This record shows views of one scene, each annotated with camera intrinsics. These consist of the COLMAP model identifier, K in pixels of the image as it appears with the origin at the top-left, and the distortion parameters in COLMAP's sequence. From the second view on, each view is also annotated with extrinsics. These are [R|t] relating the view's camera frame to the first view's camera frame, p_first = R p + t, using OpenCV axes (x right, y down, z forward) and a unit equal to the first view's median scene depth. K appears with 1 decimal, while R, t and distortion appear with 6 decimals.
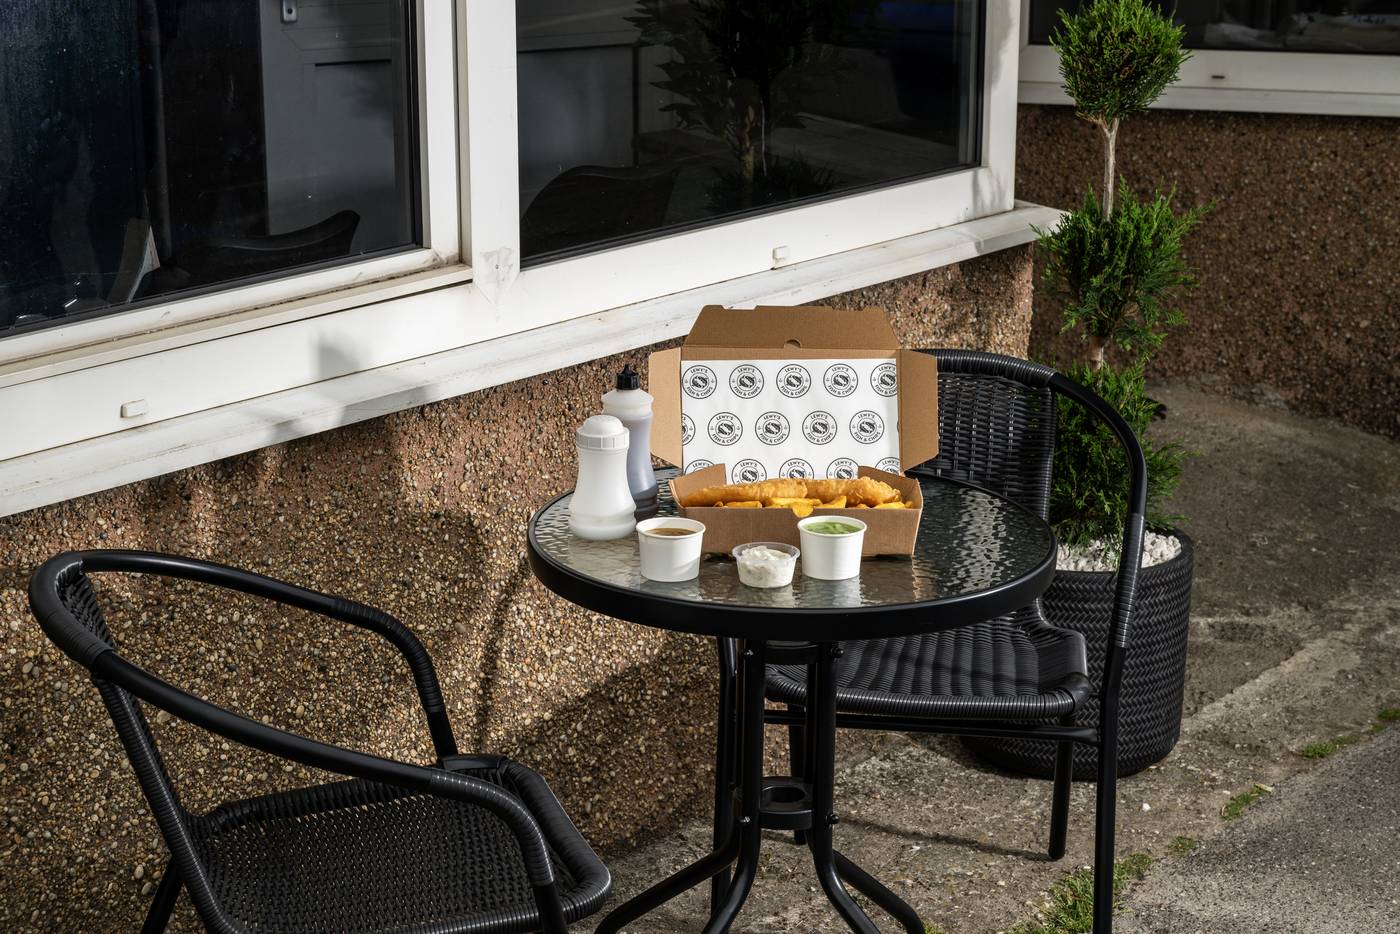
lens RADIAL K [[2875.3, 0, 718.8], [0, 2875.3, 470.0], [0, 0, 1]] dist [0.037540, -0.197844]
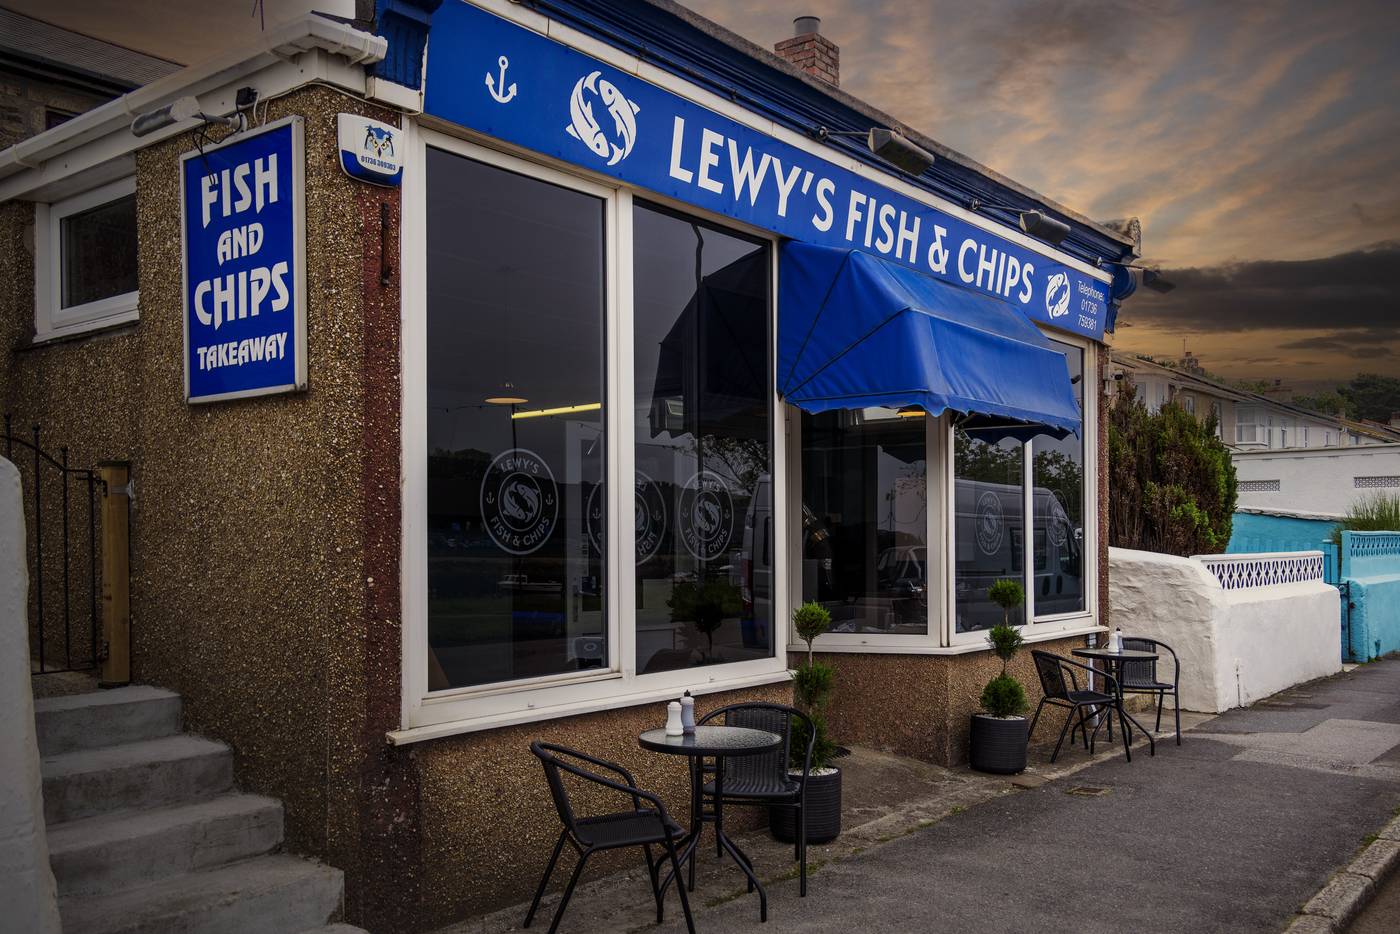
lens RADIAL K [[1226.7, 0, 702.3], [0, 1226.7, 537.4], [0, 0, 1]] dist [0.007440, 0.002962]
pose [[0.999860, -0.006849, -0.015268, 0.028578], [0.002694, 0.966387, -0.257079, 0.119759], [0.016515, 0.257002, 0.966270, -0.386226]]
